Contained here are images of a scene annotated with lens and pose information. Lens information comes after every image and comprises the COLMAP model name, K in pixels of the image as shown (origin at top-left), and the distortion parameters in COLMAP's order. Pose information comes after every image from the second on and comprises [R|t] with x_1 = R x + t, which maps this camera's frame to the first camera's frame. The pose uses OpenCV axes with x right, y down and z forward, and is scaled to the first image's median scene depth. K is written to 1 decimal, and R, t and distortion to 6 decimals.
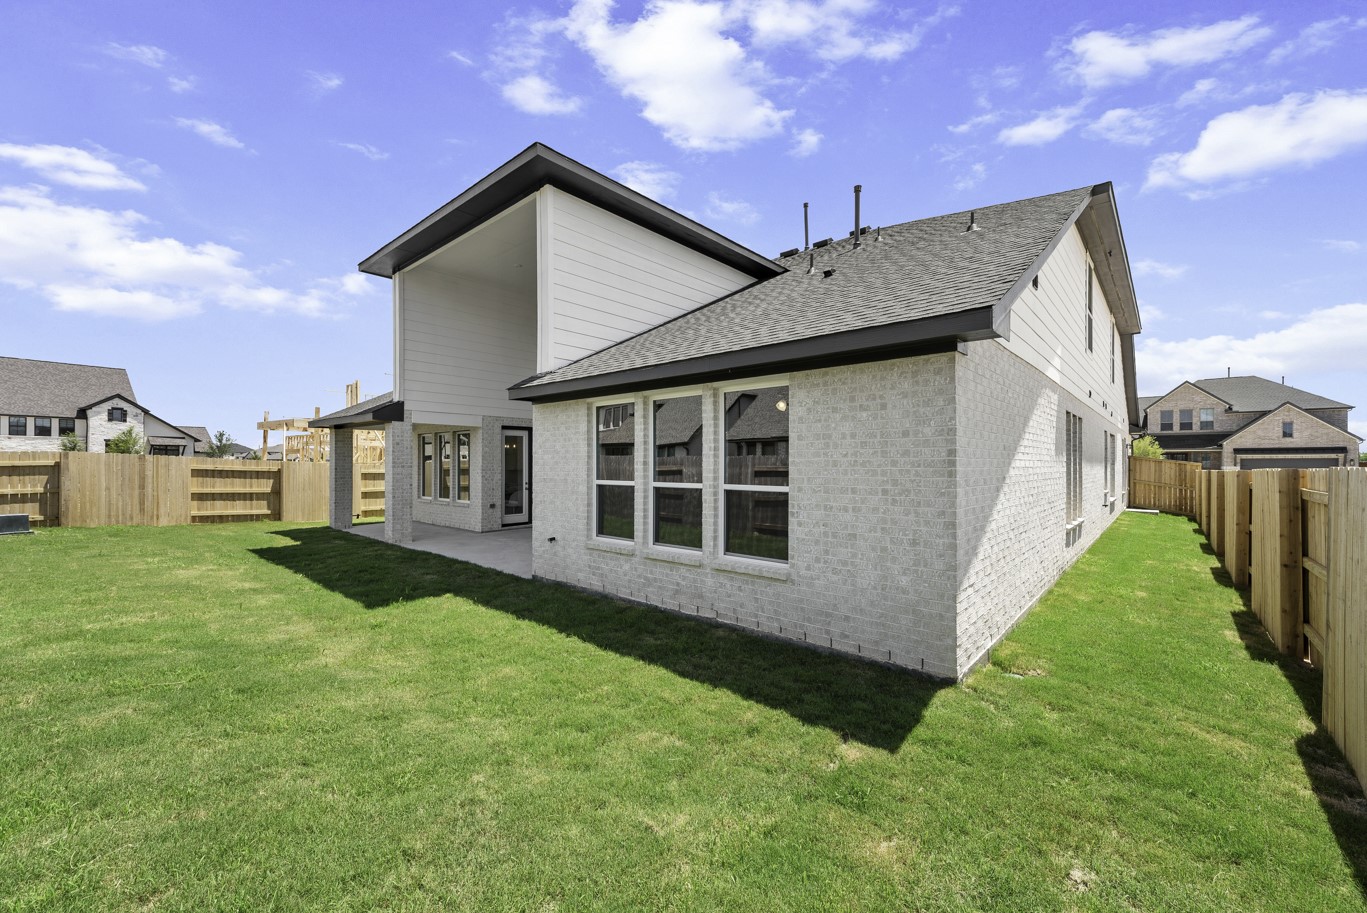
lens RADIAL K [[543.1, 0, 668.3], [0, 543.1, 463.5], [0, 0, 1]] dist [0.009596, -0.002623]
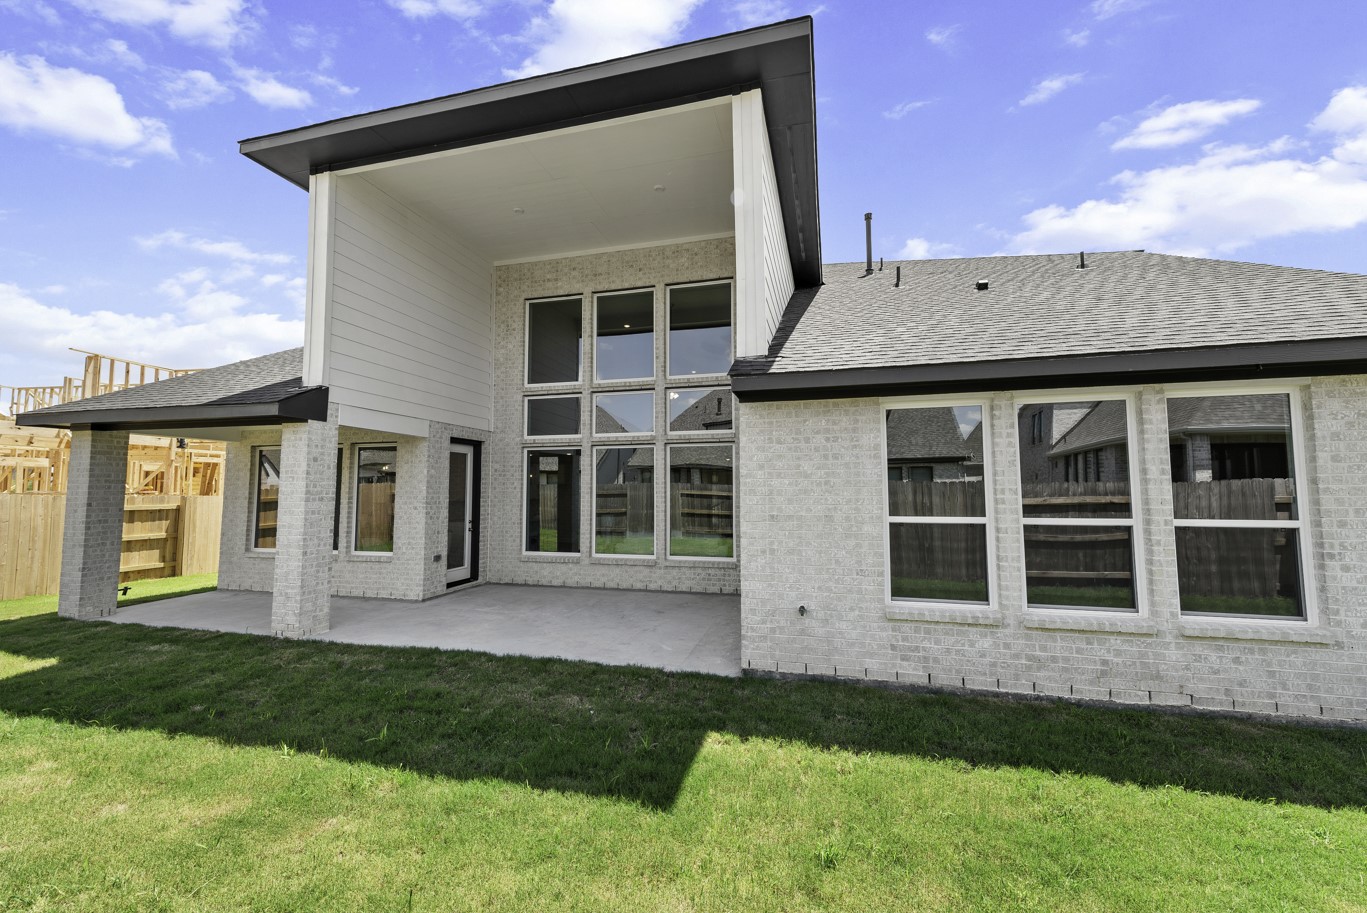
lens RADIAL K [[543.1, 0, 687.0], [0, 543.1, 455.5], [0, 0, 1]] dist [0.009596, -0.002623]
pose [[0.888883, 0.028220, 0.457264, -0.680285], [0.003012, 0.997720, -0.067429, -0.000714], [-0.458124, 0.061314, 0.886771, 0.510967]]
